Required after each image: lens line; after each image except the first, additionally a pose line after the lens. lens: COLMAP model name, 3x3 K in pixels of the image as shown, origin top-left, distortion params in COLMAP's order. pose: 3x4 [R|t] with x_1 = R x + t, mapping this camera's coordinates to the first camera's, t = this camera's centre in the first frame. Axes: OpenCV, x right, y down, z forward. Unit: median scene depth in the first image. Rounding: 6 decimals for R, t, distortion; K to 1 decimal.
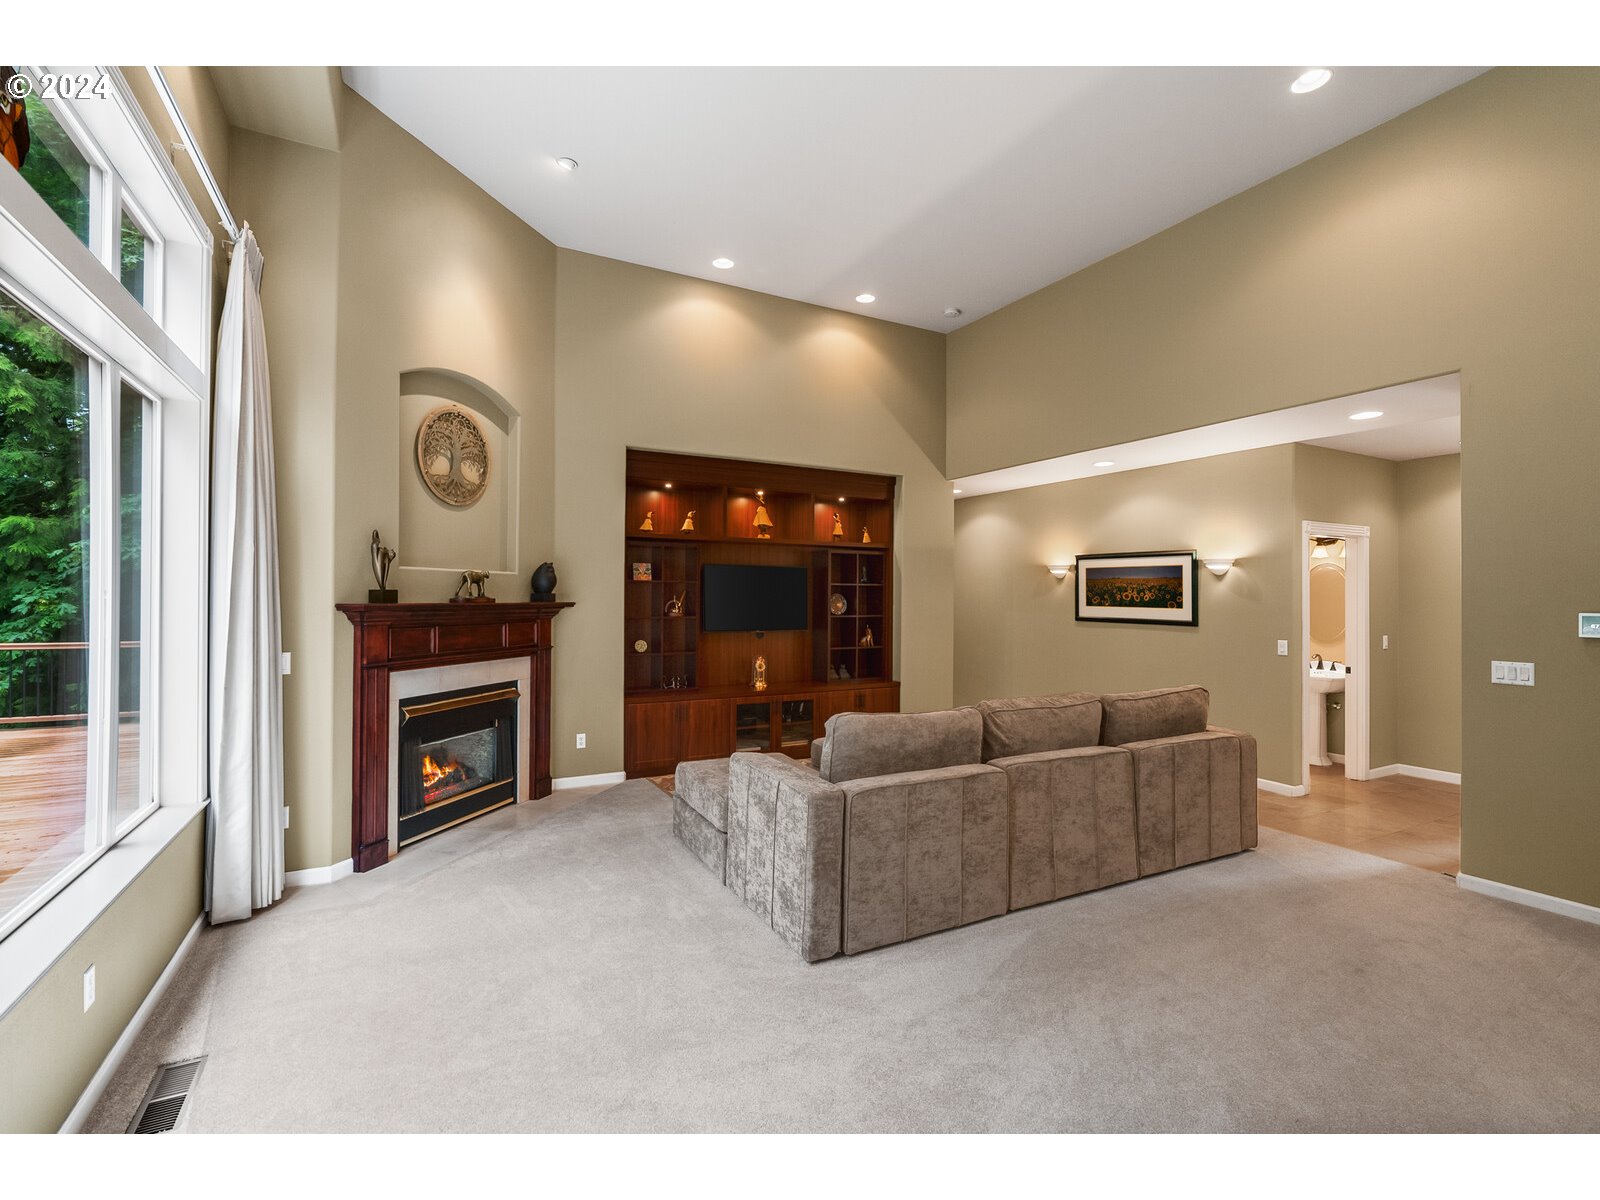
lens RADIAL K [[740.9, 0, 793.8], [0, 740.9, 594.4], [0, 0, 1]] dist [-0.000030, -0.000481]
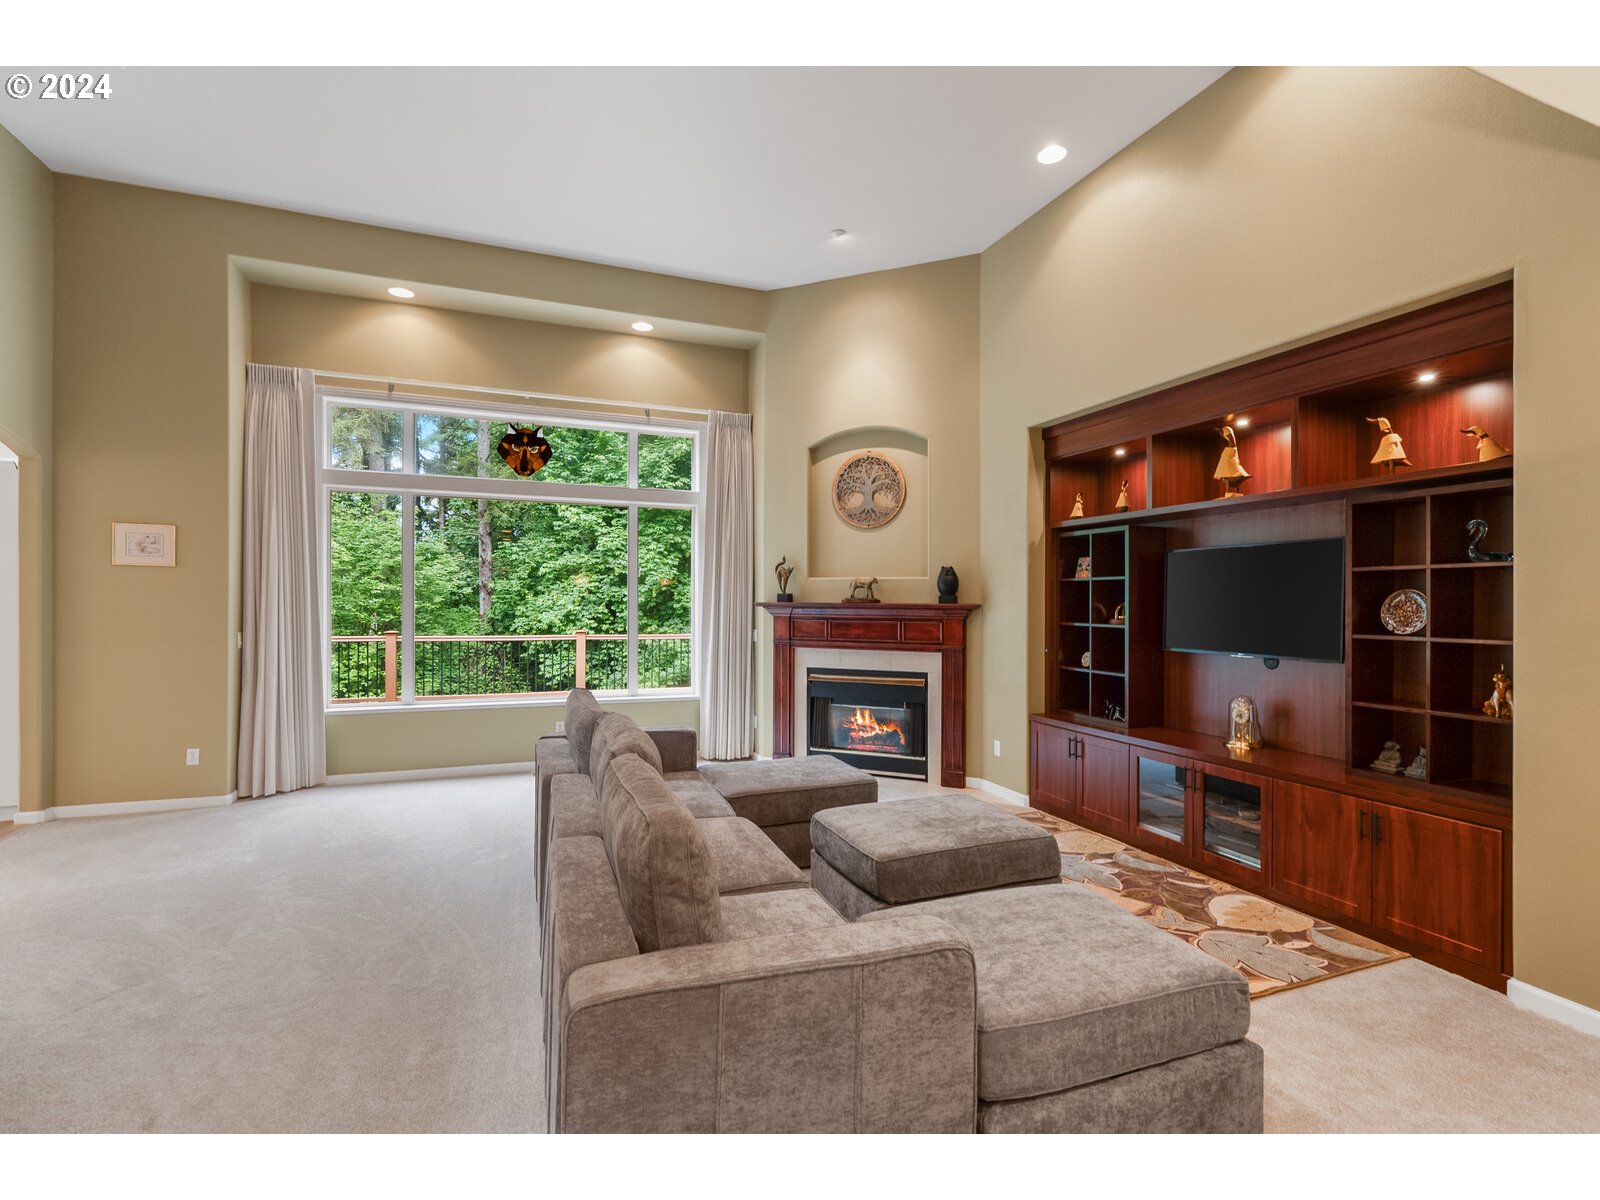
lens RADIAL K [[740.9, 0, 804.9], [0, 740.9, 594.1], [0, 0, 1]] dist [-0.000030, -0.000481]
pose [[-0.124342, -0.010150, -0.992188, 0.773960], [0.001888, 0.999943, -0.010466, 0.007952], [0.992238, -0.003174, -0.124315, 0.960874]]
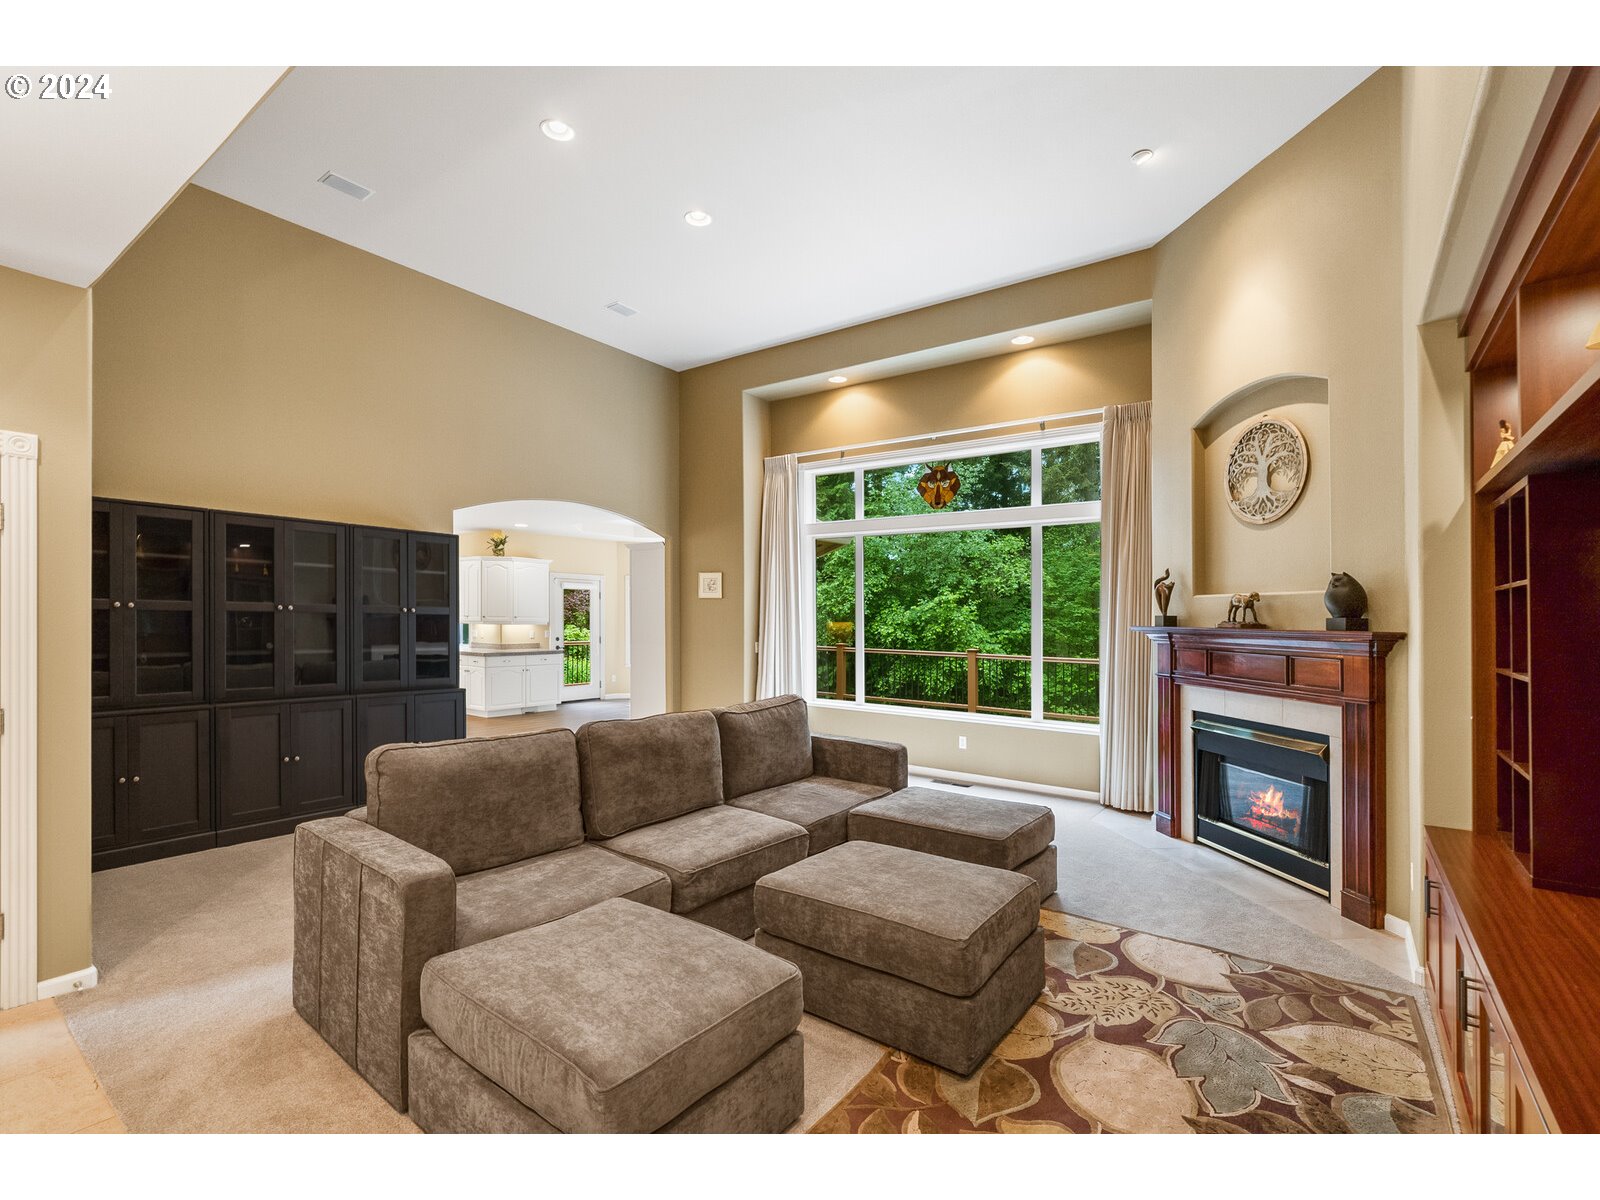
lens RADIAL K [[740.9, 0, 803.4], [0, 740.9, 610.4], [0, 0, 1]] dist [-0.000030, -0.000481]
pose [[-0.903122, -0.014923, -0.429124, 0.421383], [-0.008512, 0.999822, -0.016855, 0.008301], [0.429299, -0.011570, -0.903088, 1.451927]]
